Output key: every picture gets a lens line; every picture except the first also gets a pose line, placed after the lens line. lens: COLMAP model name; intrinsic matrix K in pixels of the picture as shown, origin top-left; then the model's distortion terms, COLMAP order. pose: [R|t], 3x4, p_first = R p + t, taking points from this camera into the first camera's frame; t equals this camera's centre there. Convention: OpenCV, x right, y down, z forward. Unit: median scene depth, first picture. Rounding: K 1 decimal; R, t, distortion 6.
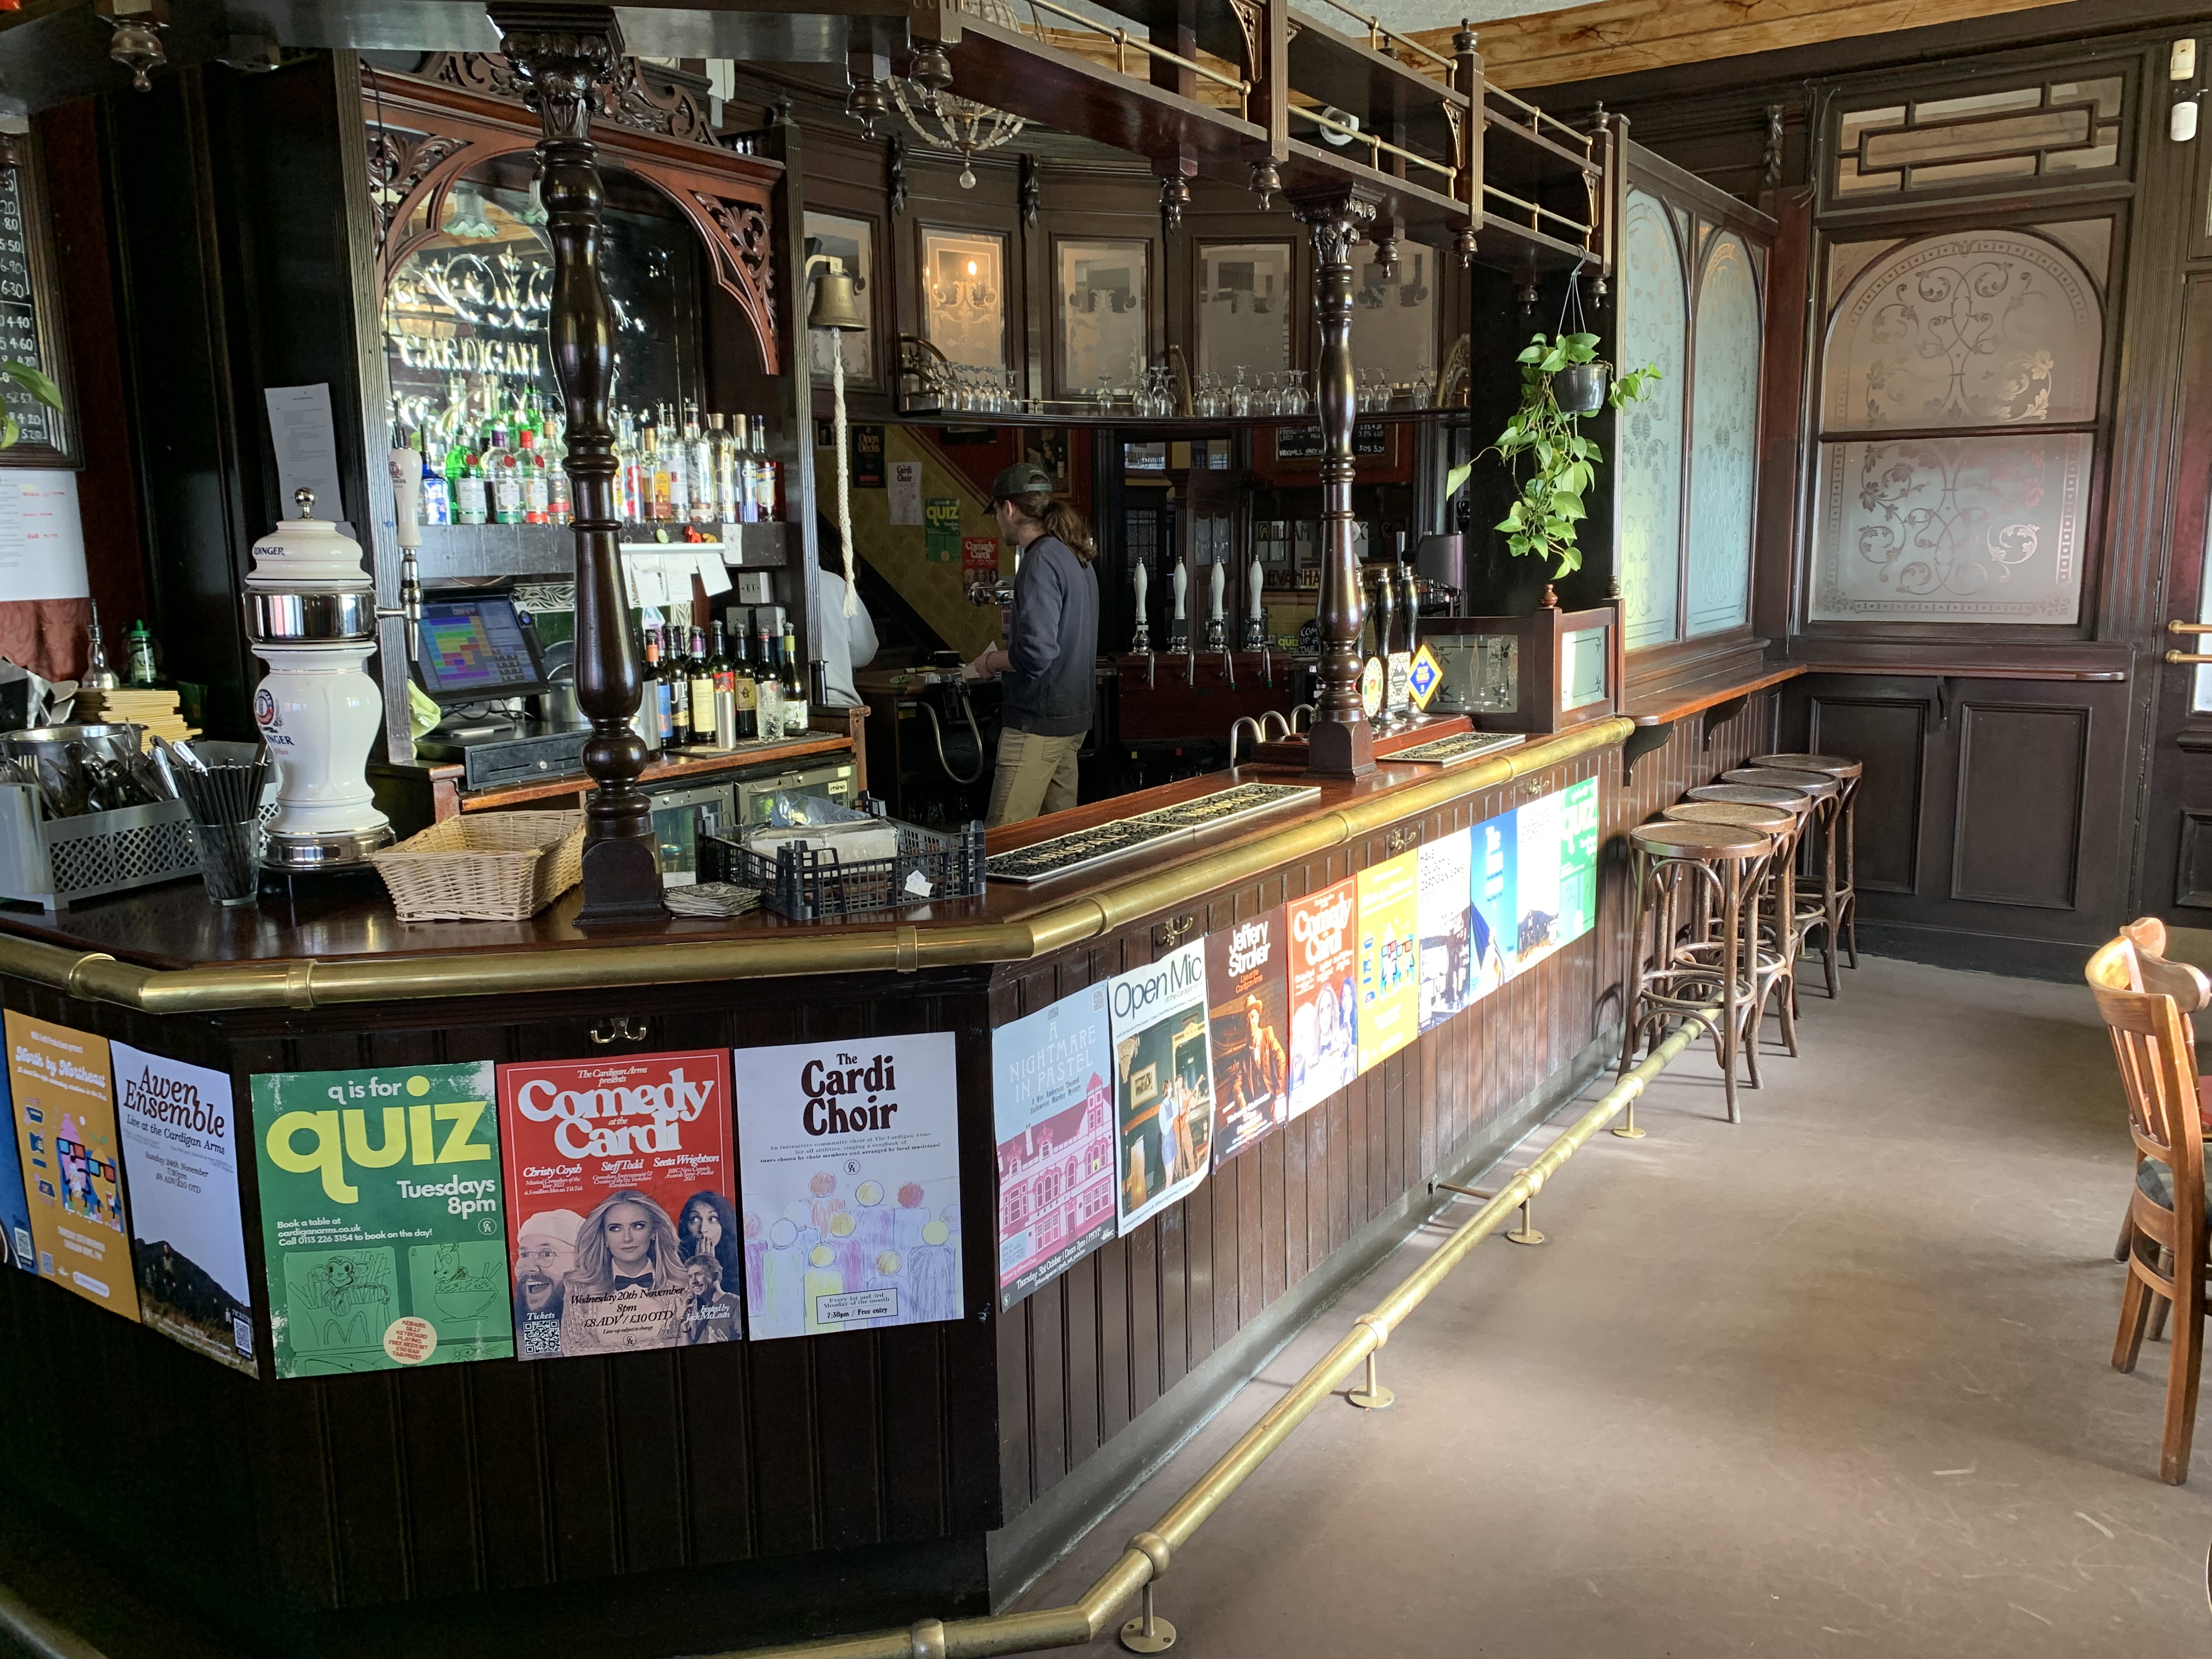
lens RADIAL K [[1701.1, 0, 1115.4], [0, 1701.1, 823.5], [0, 0, 1]] dist [0.030332, -0.021727]
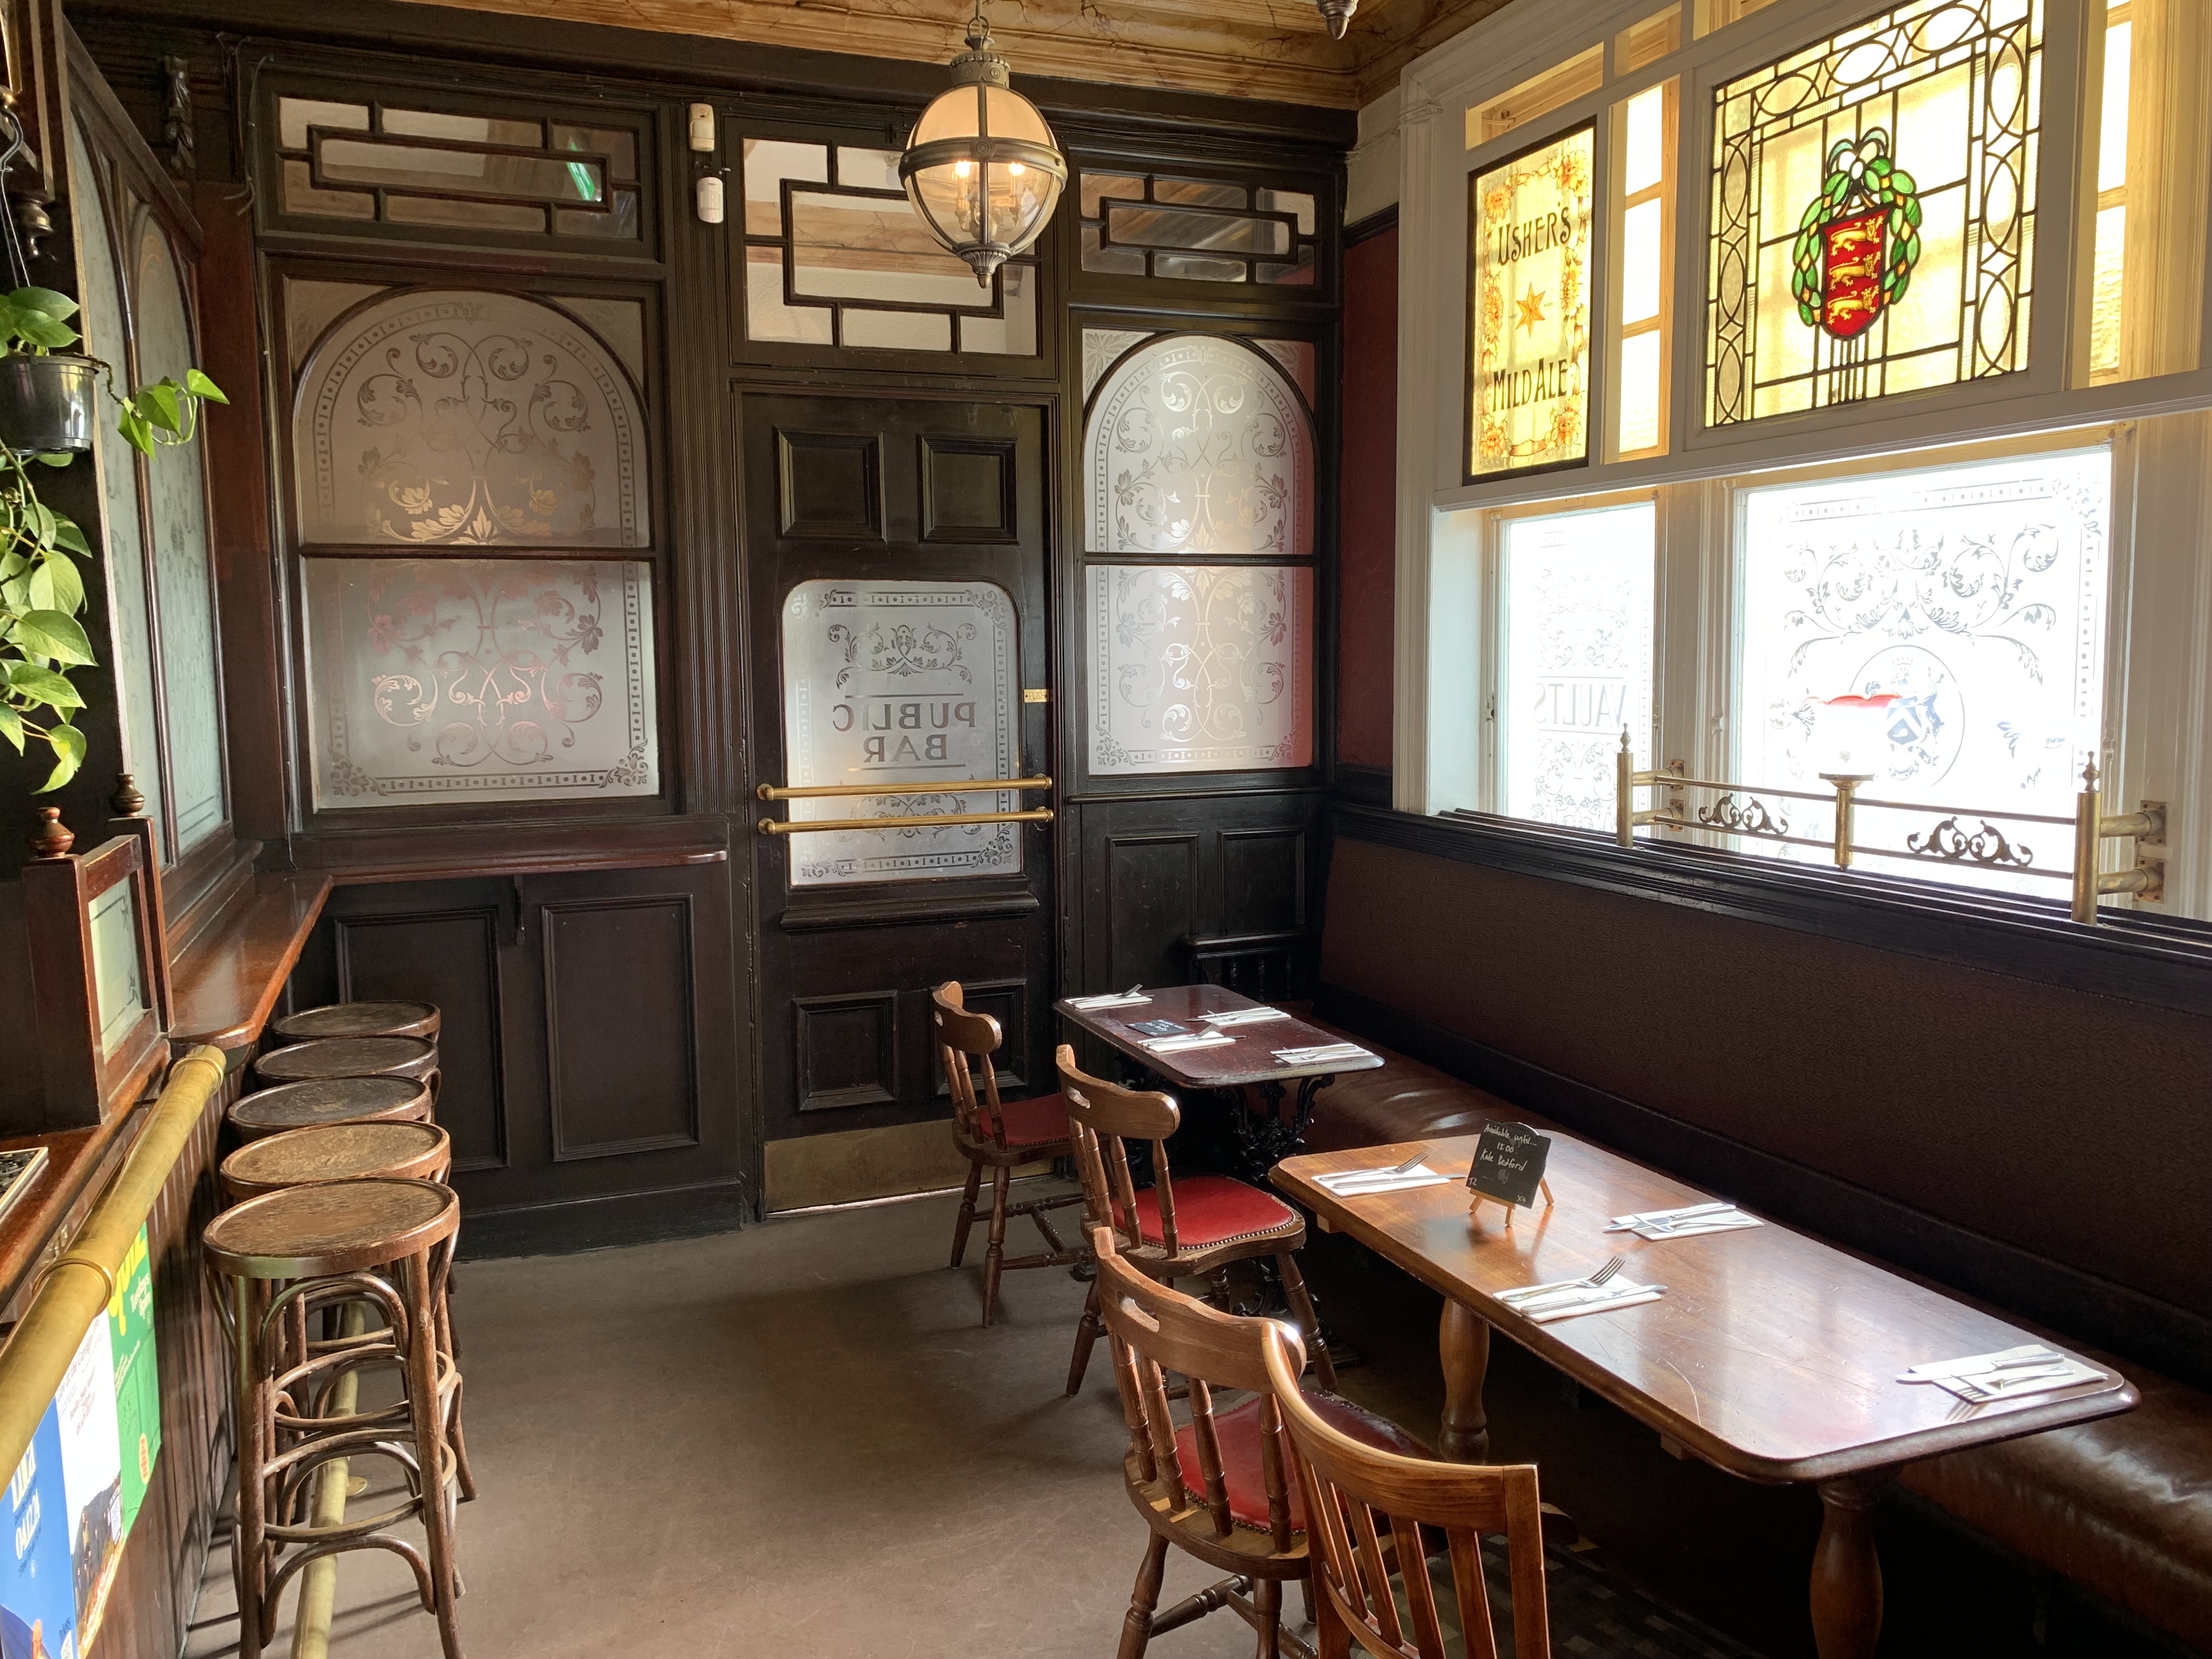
lens RADIAL K [[1701.1, 0, 1117.7], [0, 1701.1, 809.5], [0, 0, 1]] dist [0.030332, -0.021727]
pose [[0.580542, -0.071015, 0.811128, 0.033412], [0.143708, 0.989487, -0.016225, -0.065897], [-0.801448, 0.125985, 0.584644, 0.361361]]
